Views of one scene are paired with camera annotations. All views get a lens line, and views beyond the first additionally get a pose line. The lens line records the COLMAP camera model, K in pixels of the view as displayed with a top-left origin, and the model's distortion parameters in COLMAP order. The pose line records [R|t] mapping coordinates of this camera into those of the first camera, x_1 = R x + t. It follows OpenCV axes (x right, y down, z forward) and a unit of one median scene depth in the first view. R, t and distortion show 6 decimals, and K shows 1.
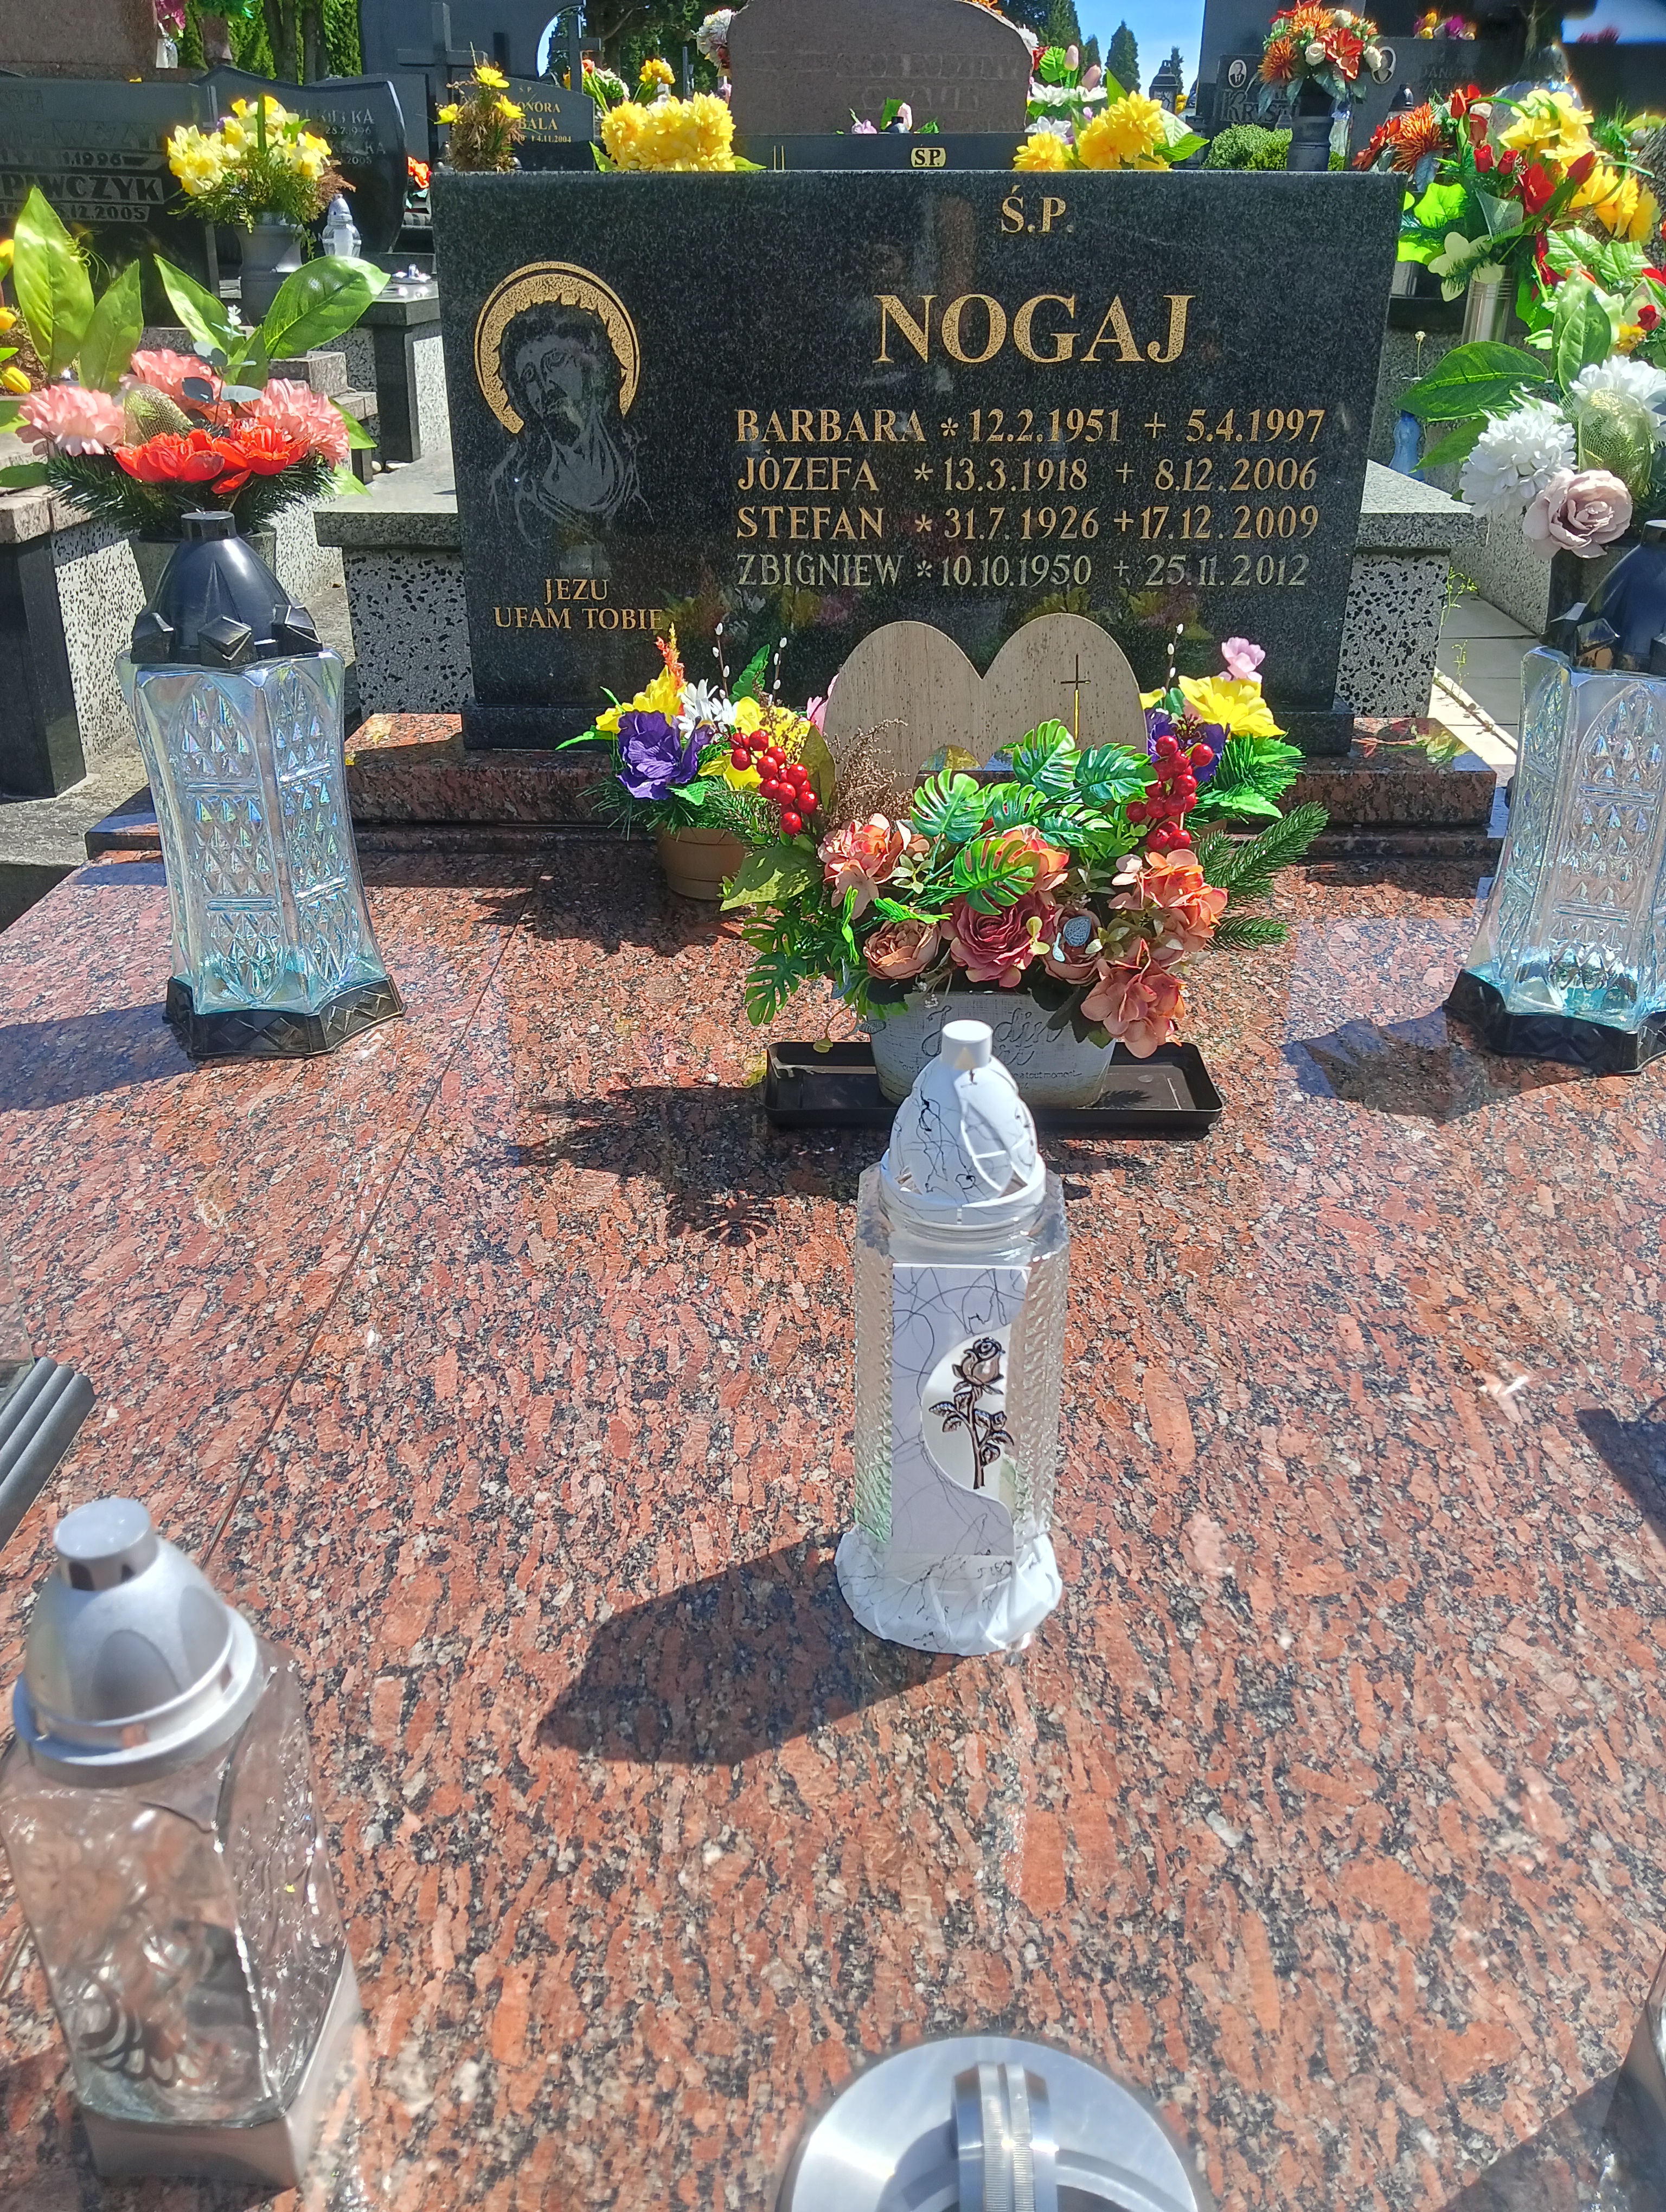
lens RADIAL K [[1733.0, 0, 830.3], [0, 1733.0, 1120.8], [0, 0, 1]] dist [0.113925, -0.258745]
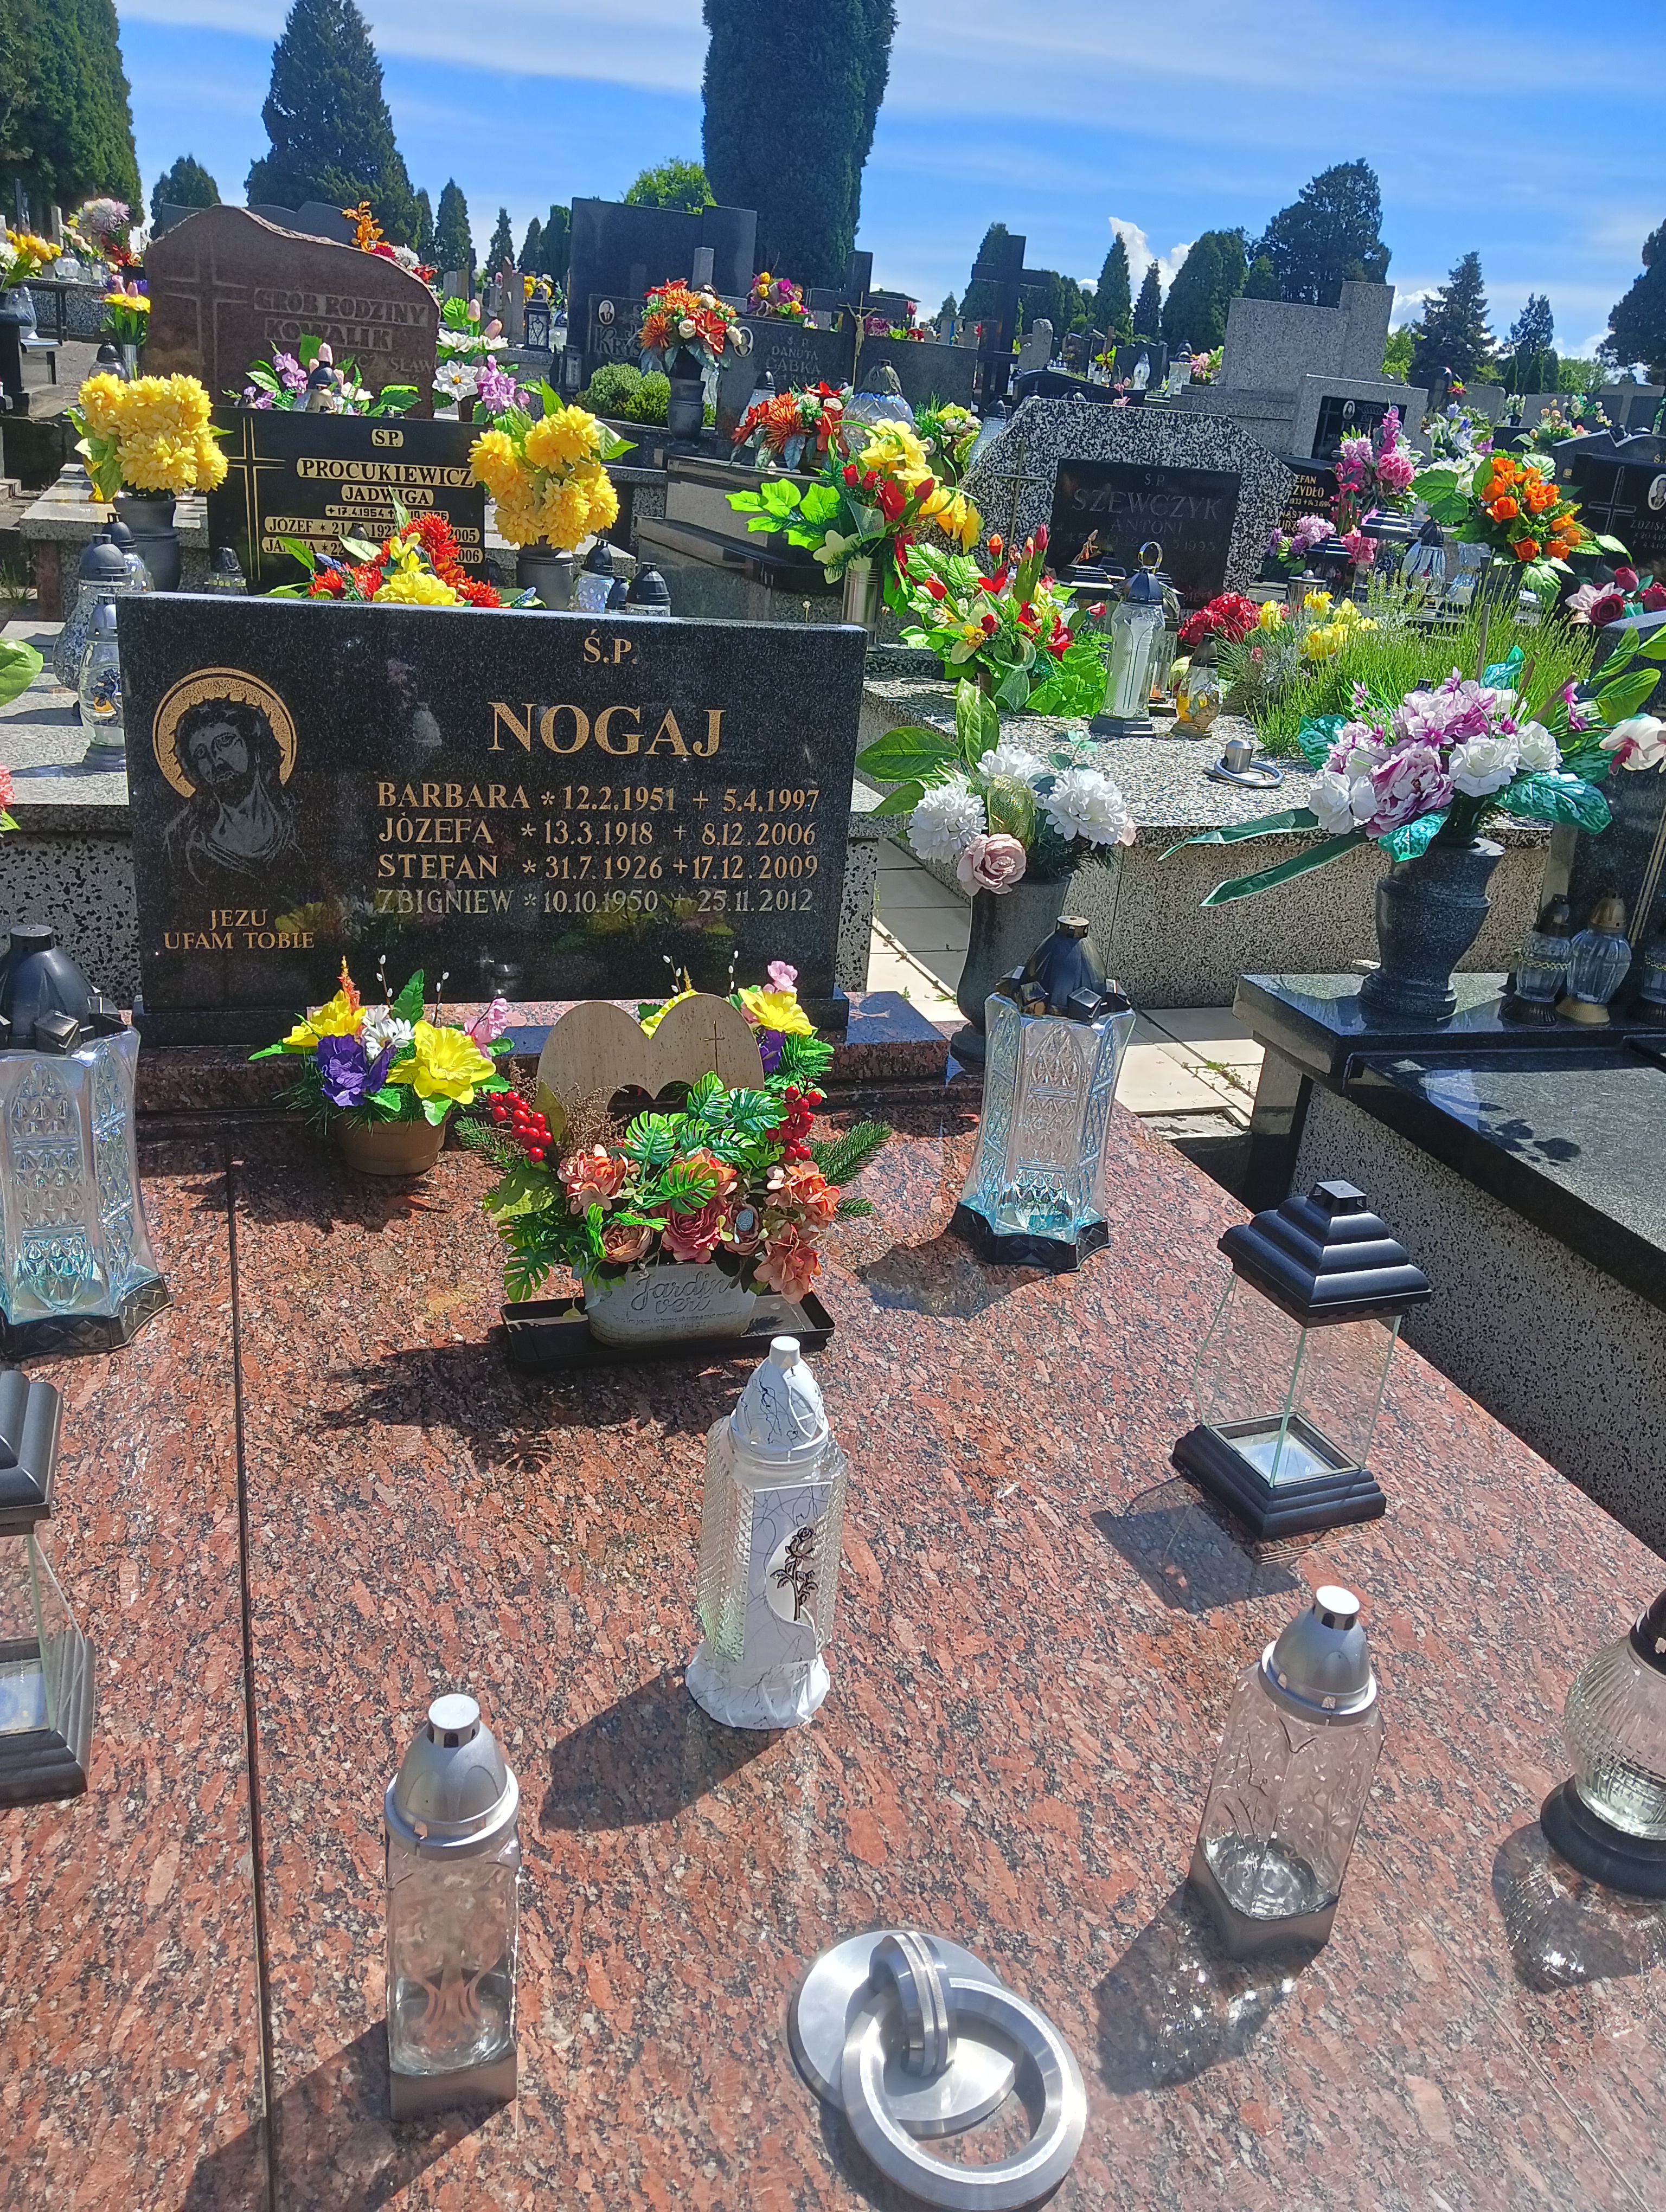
lens RADIAL K [[1729.3, 0, 841.0], [0, 1729.3, 1084.6], [0, 0, 1]] dist [0.102023, -0.257352]
pose [[0.936997, -0.048443, 0.345963, -0.268070], [0.078266, 0.994274, -0.072752, -0.106516], [-0.340458, 0.095246, 0.935423, -0.378682]]
